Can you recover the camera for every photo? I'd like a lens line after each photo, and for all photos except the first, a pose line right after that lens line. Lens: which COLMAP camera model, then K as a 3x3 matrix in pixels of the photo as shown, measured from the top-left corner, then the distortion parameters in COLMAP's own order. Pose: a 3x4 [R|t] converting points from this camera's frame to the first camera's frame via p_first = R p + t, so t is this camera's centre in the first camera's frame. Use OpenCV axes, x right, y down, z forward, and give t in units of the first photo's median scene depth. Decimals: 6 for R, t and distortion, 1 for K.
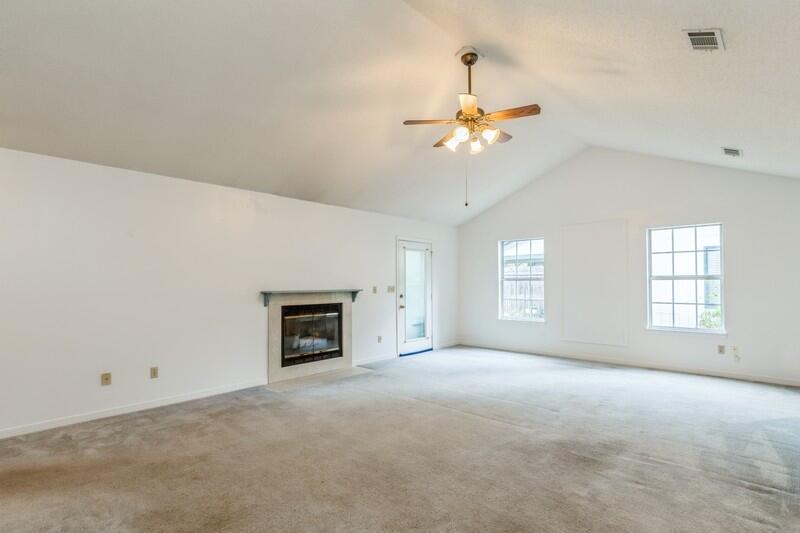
lens RADIAL K [[402.0, 0, 401.1], [0, 402.0, 280.2], [0, 0, 1]] dist [-0.001358, -0.000138]
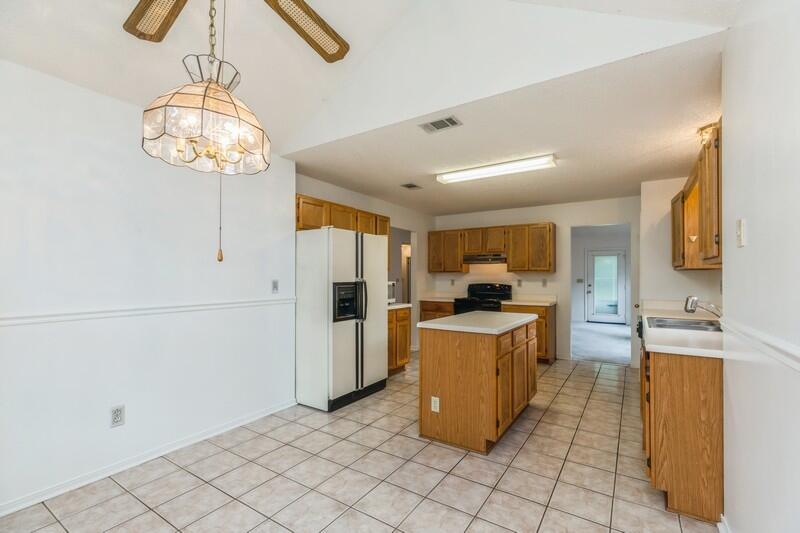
lens RADIAL K [[361.4, 0, 398.4], [0, 361.4, 272.4], [0, 0, 1]] dist [0.000334, 0.000070]
pose [[0.159541, -0.013809, -0.987095, 1.567743], [-0.000841, 0.999900, -0.014124, 0.010304], [0.987191, 0.003084, 0.159513, 0.007742]]
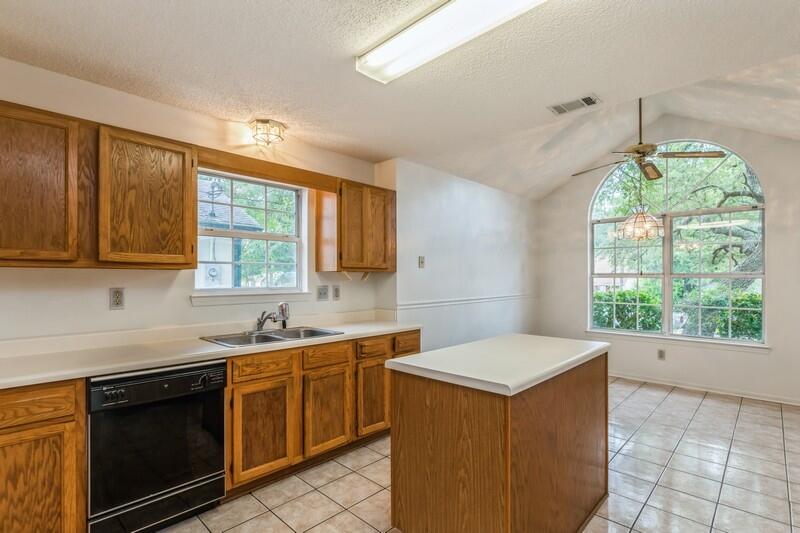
lens RADIAL K [[386.1, 0, 400.4], [0, 386.1, 277.4], [0, 0, 1]] dist [-0.003145, 0.000250]
pose [[0.023108, -0.000709, 0.999733, 0.680285], [0.000520, 1.000000, 0.000697, 0.003040], [-0.999733, 0.000503, 0.023108, 0.319689]]
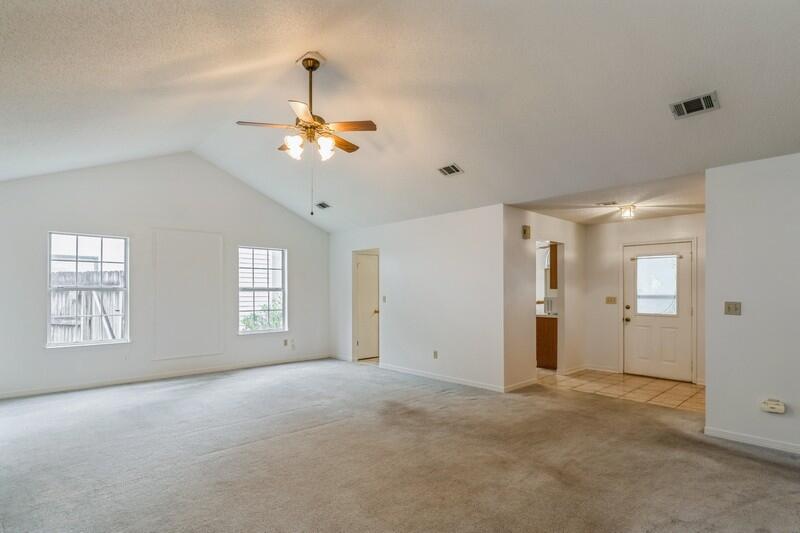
lens RADIAL K [[411.1, 0, 424.4], [0, 411.1, 289.0], [0, 0, 1]] dist [-0.040659, -0.000084]
pose [[0.029985, 0.008863, 0.999511, -0.534000], [-0.002647, 0.999958, -0.008788, 0.002064], [-0.999547, -0.002382, 0.030007, 0.457855]]
